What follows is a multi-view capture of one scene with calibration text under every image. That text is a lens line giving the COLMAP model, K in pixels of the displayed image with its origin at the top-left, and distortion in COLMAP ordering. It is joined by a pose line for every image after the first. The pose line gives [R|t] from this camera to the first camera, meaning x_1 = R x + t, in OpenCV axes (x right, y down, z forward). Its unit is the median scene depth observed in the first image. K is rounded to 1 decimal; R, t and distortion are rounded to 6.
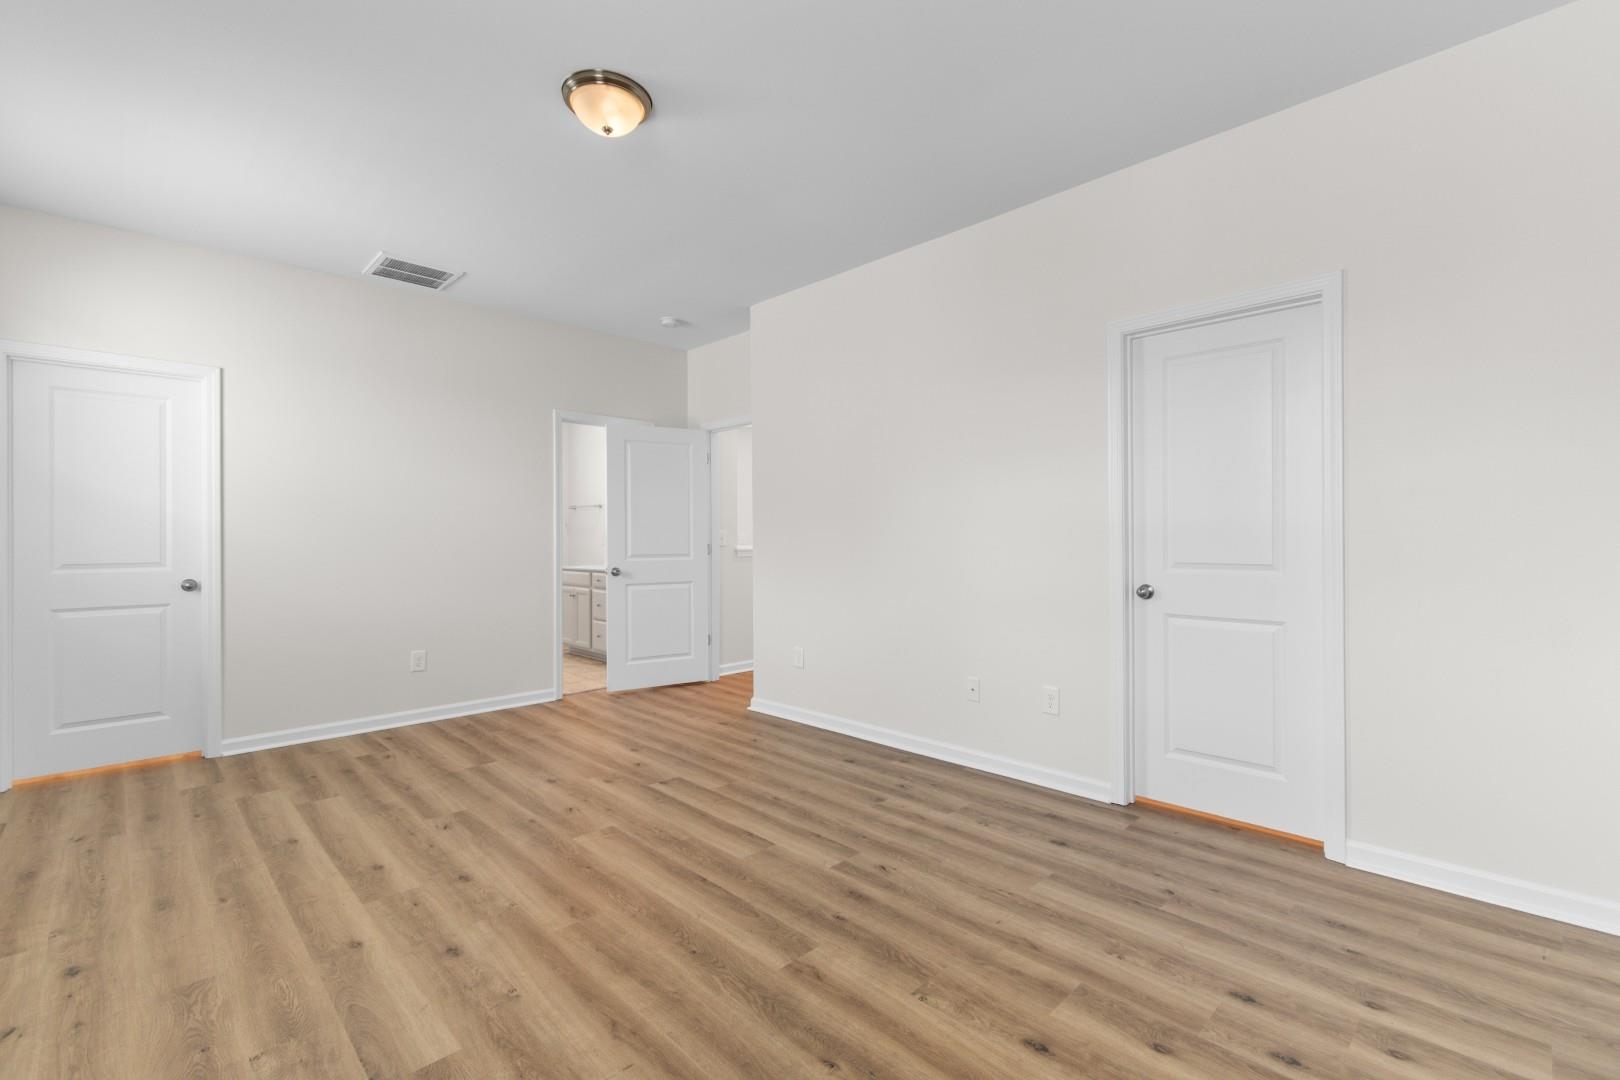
lens RADIAL K [[725.5, 0, 808.2], [0, 725.5, 539.4], [0, 0, 1]] dist [0.011049, -0.001021]
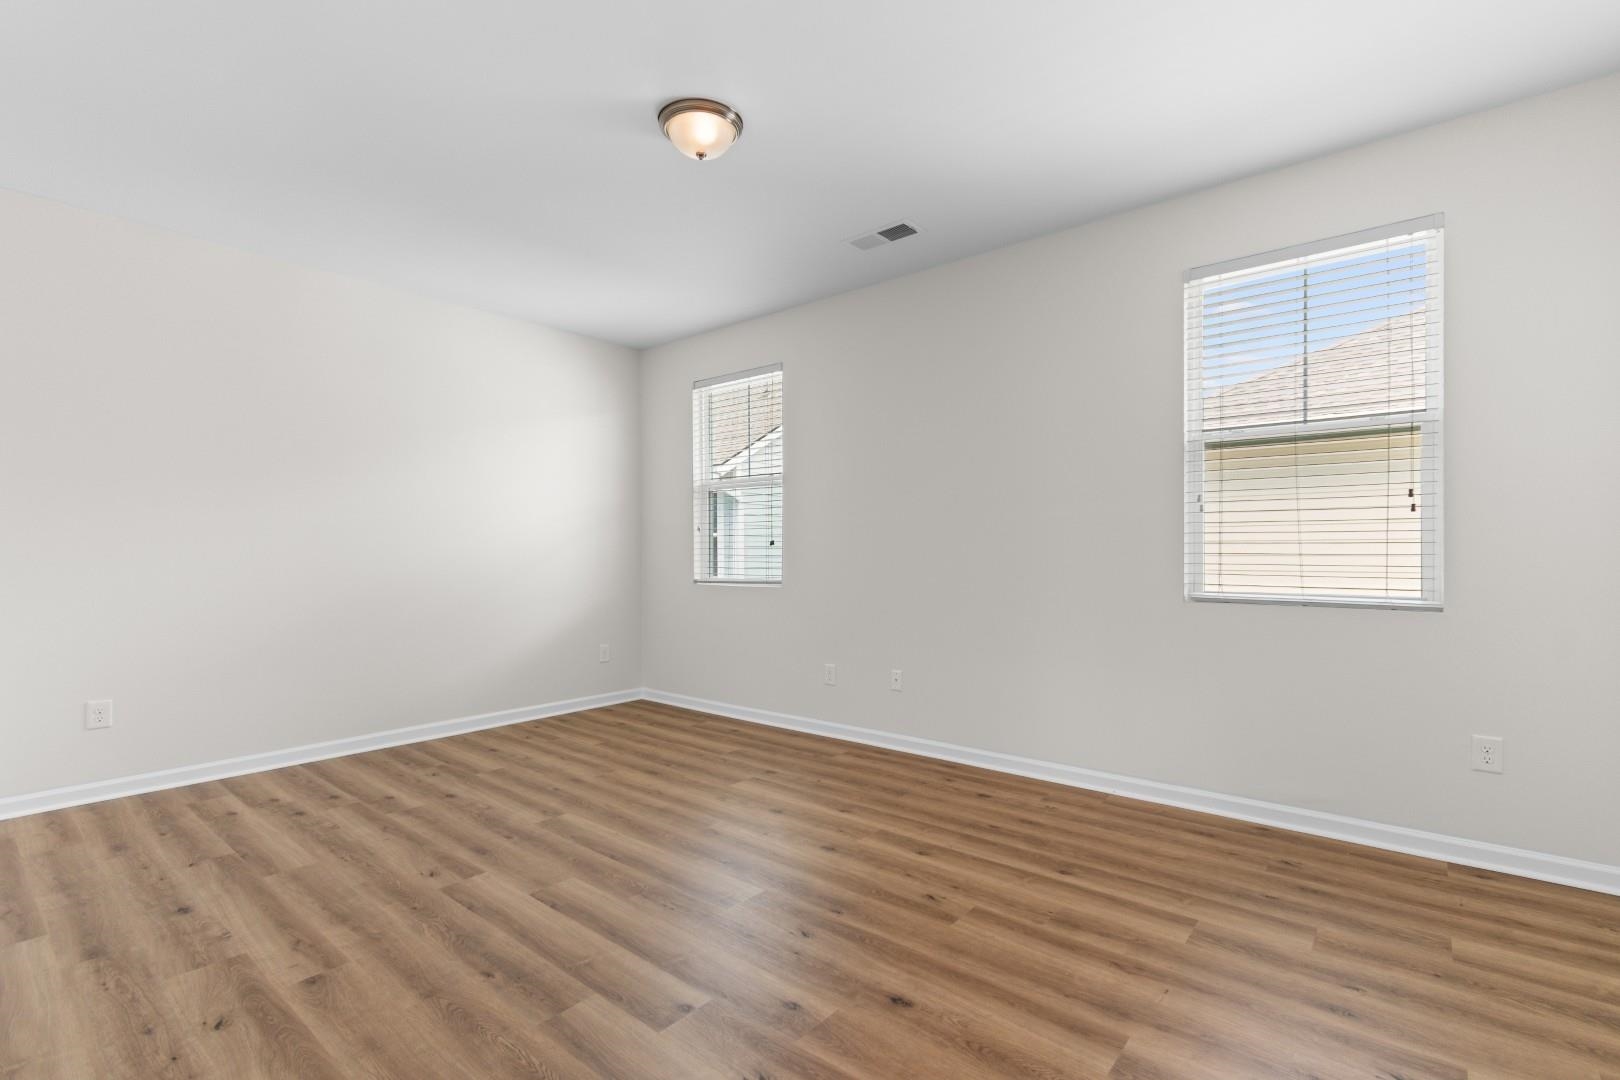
lens RADIAL K [[725.5, 0, 814.5], [0, 725.5, 546.8], [0, 0, 1]] dist [0.011049, -0.001021]
pose [[-0.993237, 0.008359, -0.115799, -0.301579], [0.008856, 0.999954, -0.003779, -0.000246], [0.115762, -0.004779, -0.993265, 1.986611]]
